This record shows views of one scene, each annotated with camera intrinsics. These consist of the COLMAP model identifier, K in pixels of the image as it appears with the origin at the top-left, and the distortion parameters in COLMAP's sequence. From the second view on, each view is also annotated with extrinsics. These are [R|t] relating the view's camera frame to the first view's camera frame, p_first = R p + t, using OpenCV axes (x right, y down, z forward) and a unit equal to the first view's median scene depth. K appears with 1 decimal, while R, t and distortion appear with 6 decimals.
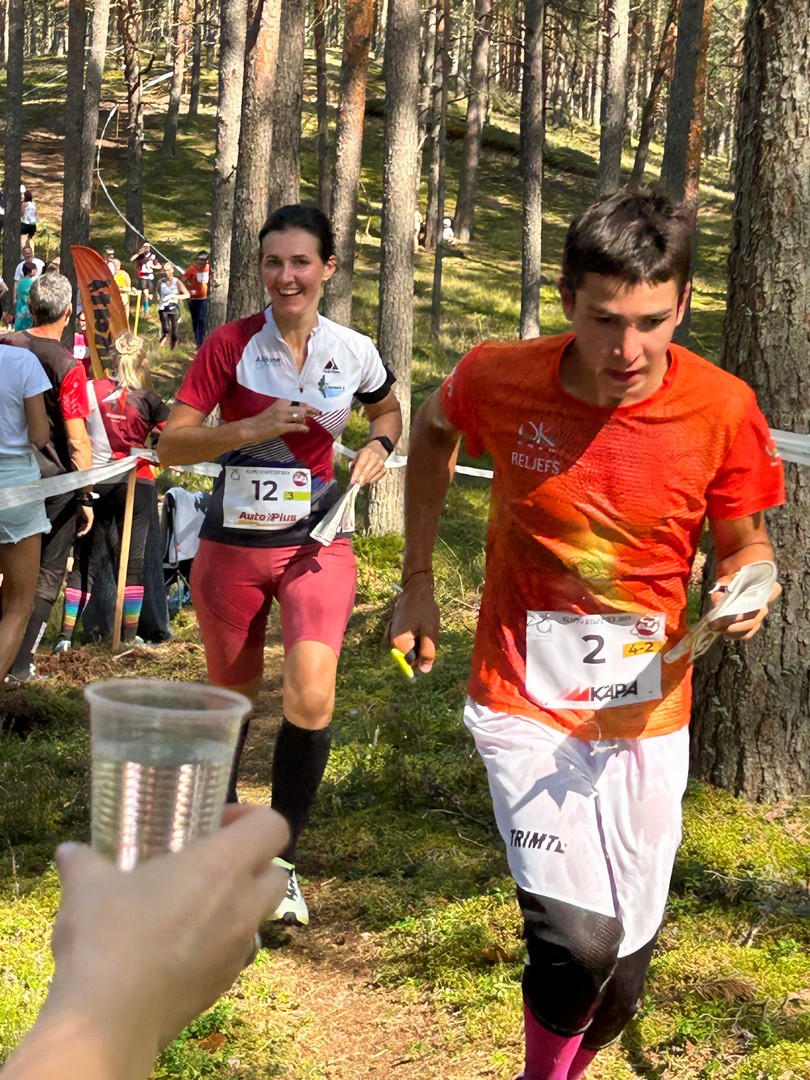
lens RADIAL K [[2970.2, 0, 405.0], [0, 2970.2, 540.0], [0, 0, 1]] dist [0.240096, -0.484067]
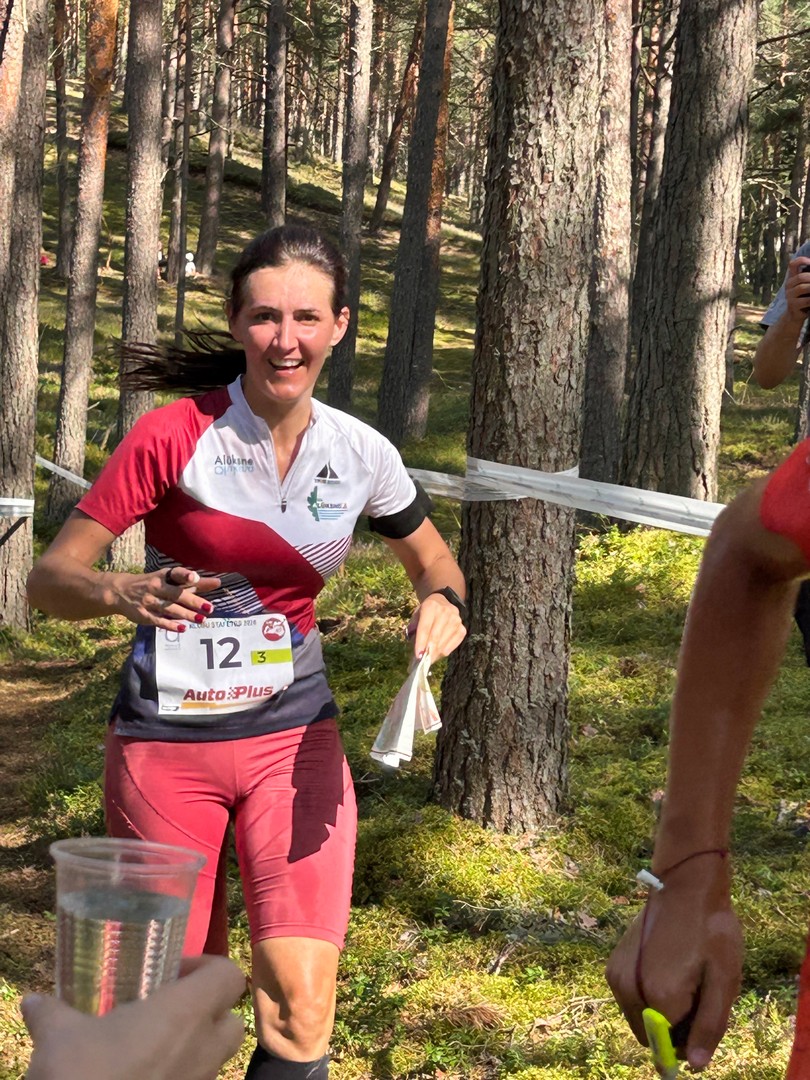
lens RADIAL K [[2970.2, 0, 405.0], [0, 2970.2, 540.0], [0, 0, 1]] dist [0.240096, -0.484067]
pose [[0.996241, 0.002132, 0.086604, -0.004135], [-0.001119, 0.999930, -0.011738, -0.000182], [-0.086623, 0.011597, 0.996174, -0.010953]]
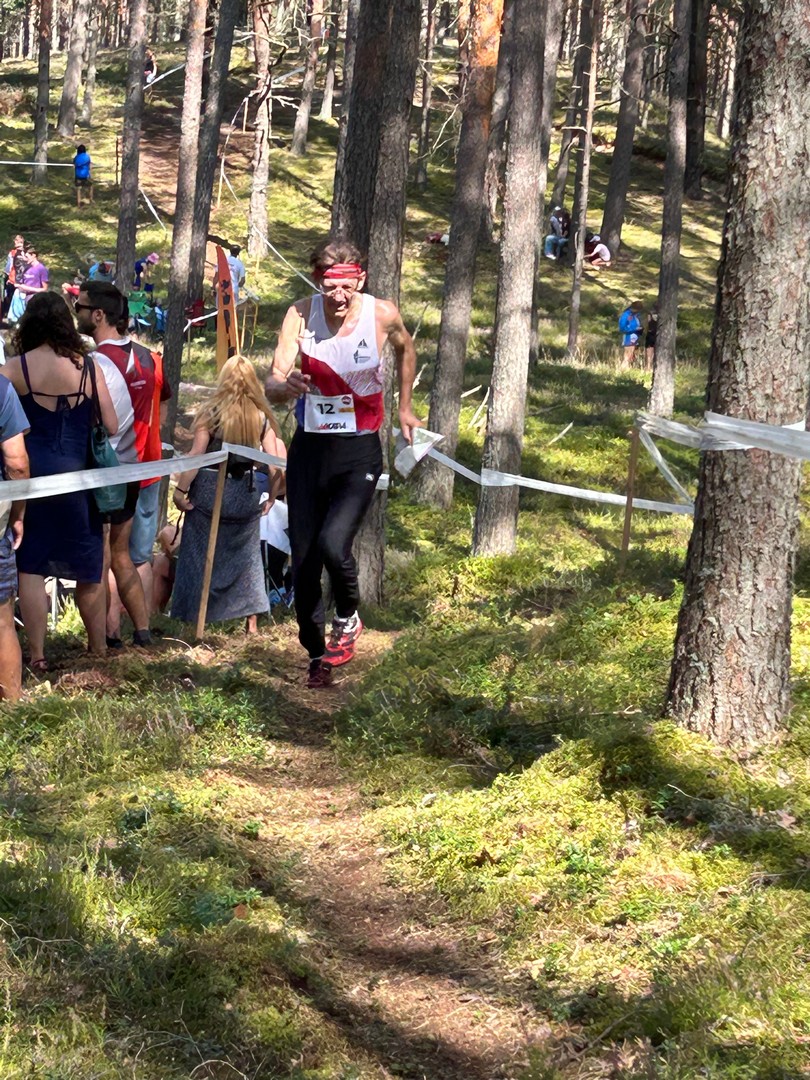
lens RADIAL K [[3261.7, 0, 404.7], [0, 3261.7, 571.2], [0, 0, 1]] dist [0.354769, -1.147242]
pose [[0.998397, 0.036165, -0.043530, 0.047481], [-0.036309, 0.999337, -0.002514, 0.028678], [0.043410, 0.004090, 0.999049, -0.263876]]
